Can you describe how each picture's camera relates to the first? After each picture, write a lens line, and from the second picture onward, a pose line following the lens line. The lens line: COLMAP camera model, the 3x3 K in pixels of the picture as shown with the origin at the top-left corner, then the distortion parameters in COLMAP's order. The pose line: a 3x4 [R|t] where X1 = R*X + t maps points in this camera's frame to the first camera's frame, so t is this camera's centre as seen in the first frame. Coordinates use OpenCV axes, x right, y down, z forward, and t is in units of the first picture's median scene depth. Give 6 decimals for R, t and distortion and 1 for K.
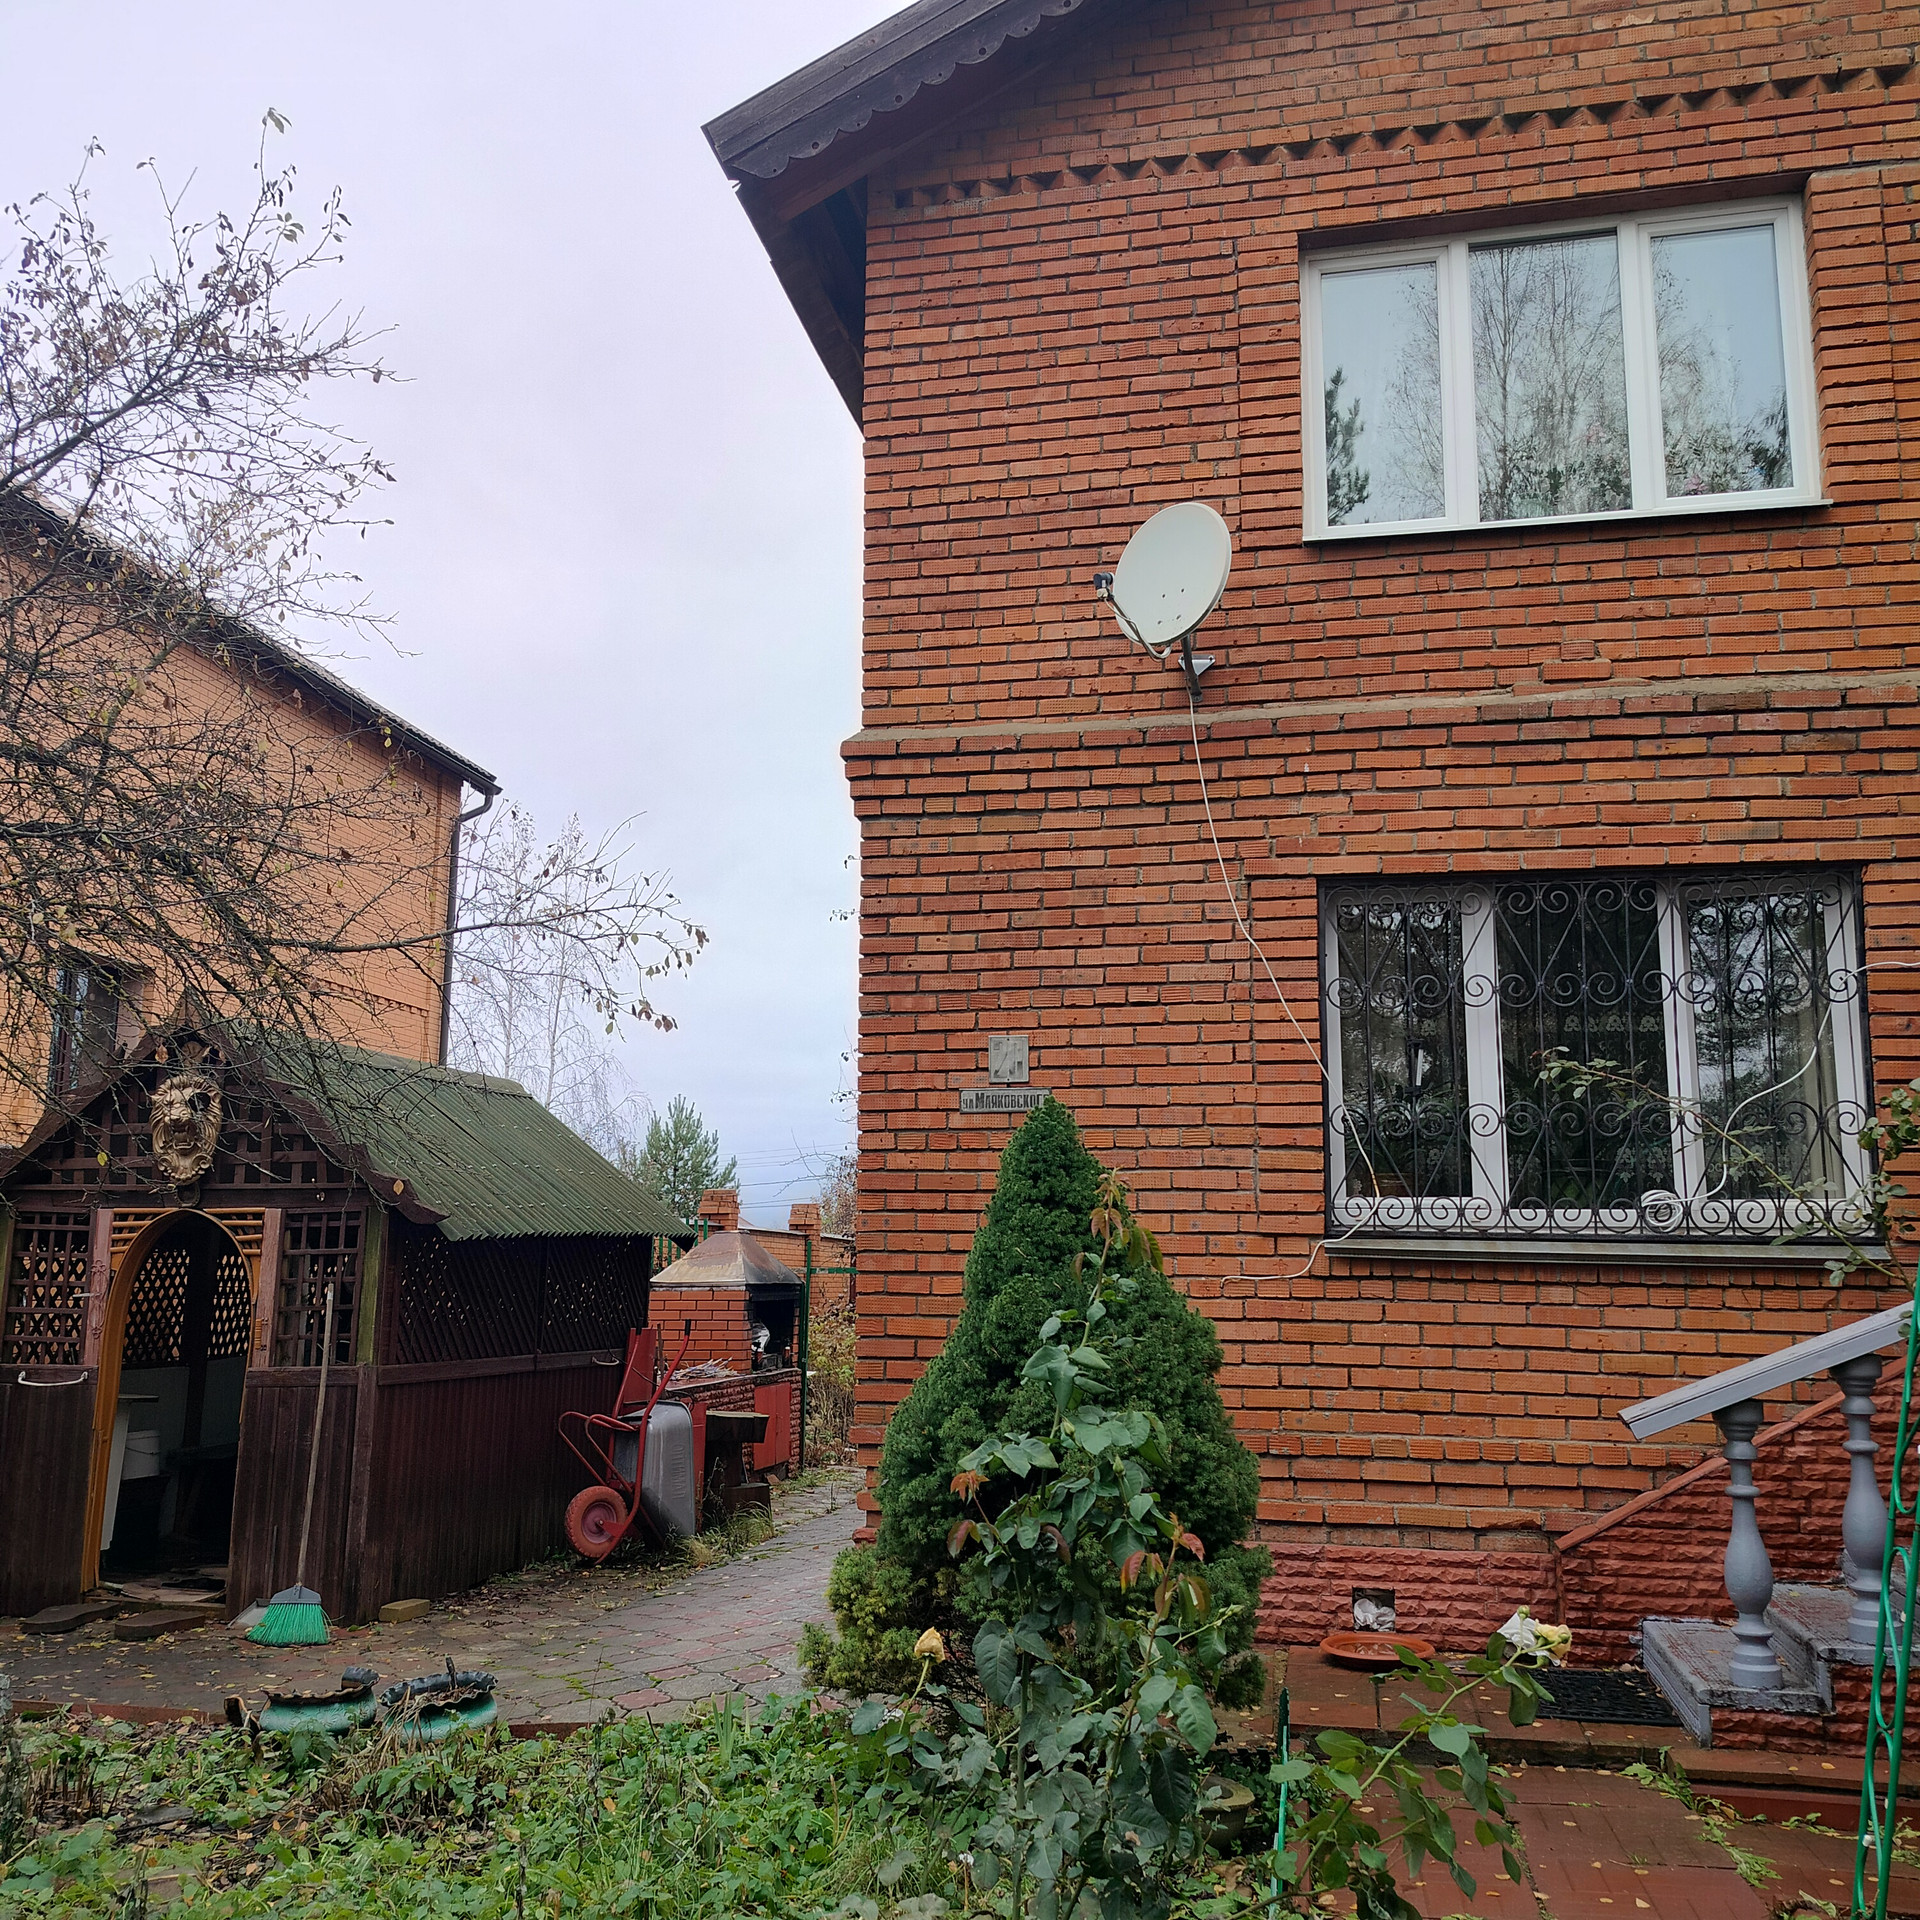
lens RADIAL K [[1820.1, 0, 960.0], [0, 1820.1, 960.0], [0, 0, 1]] dist [0.091617, -0.130235]
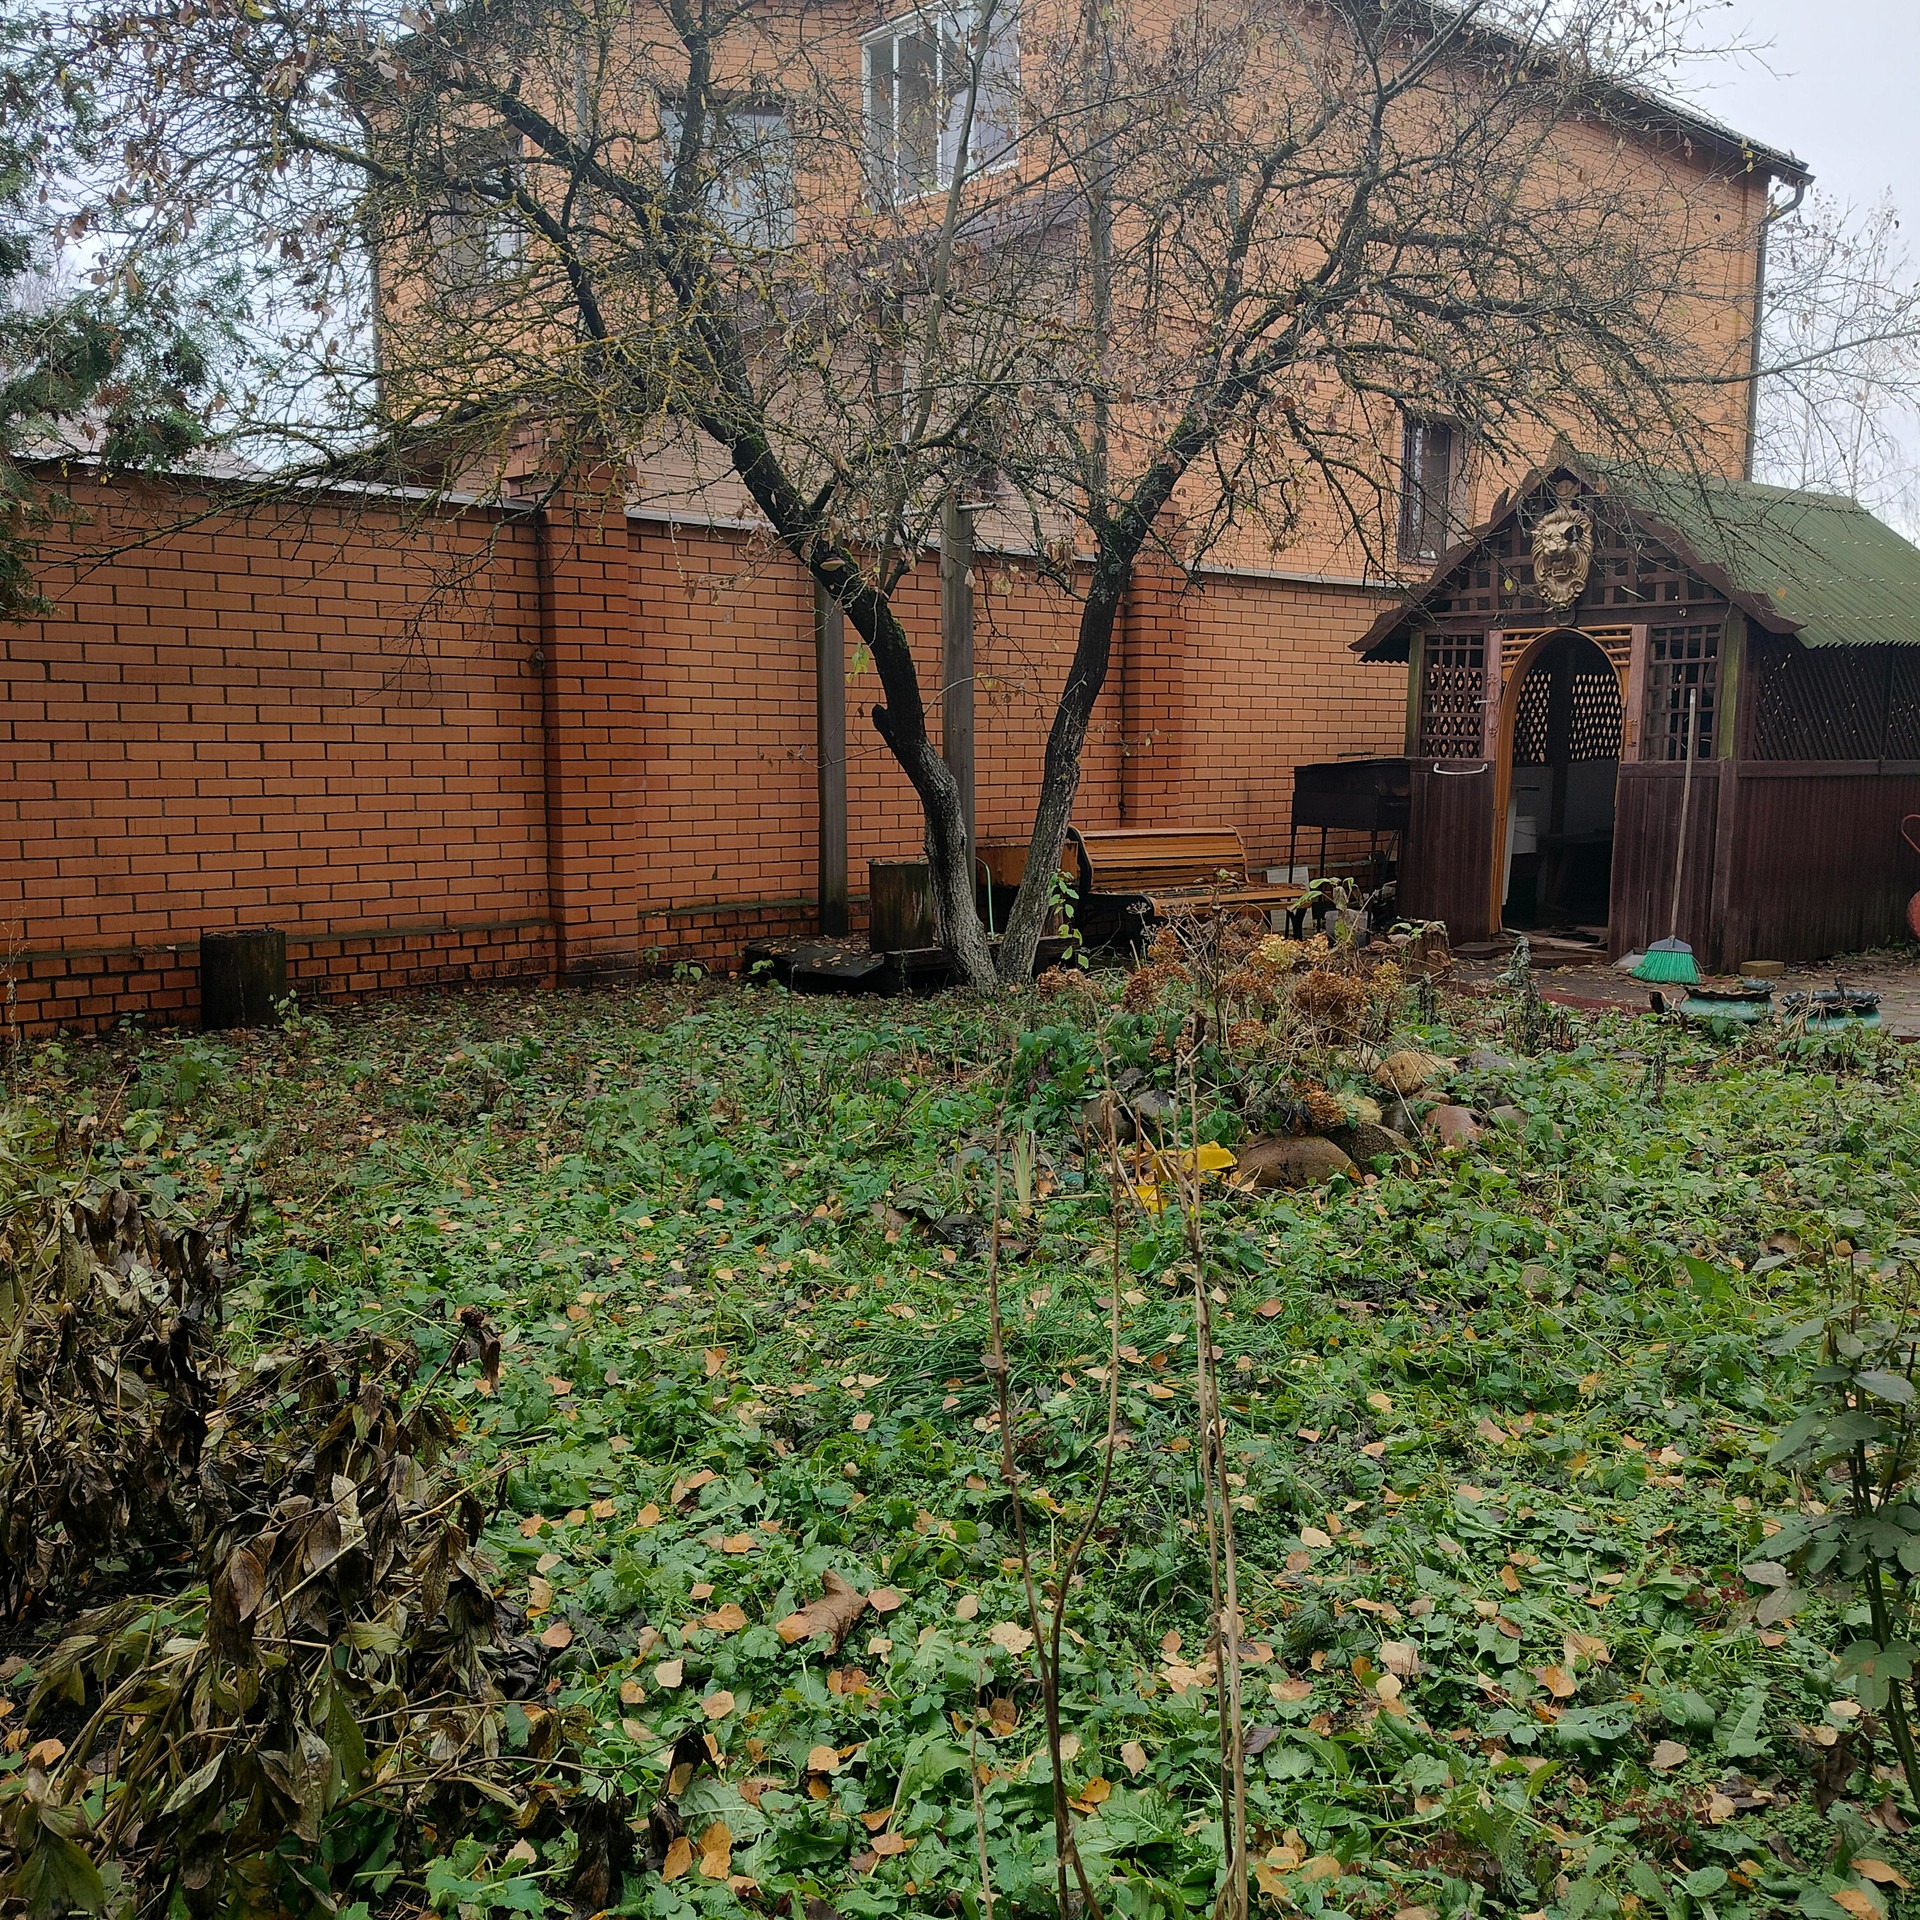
lens RADIAL K [[1820.1, 0, 960.0], [0, 1820.1, 960.0], [0, 0, 1]] dist [0.091617, -0.130235]
pose [[0.792794, 0.074720, -0.604893, -0.000274], [0.107165, 0.959907, 0.259027, -0.006536], [0.599995, -0.270178, 0.753000, -0.171126]]
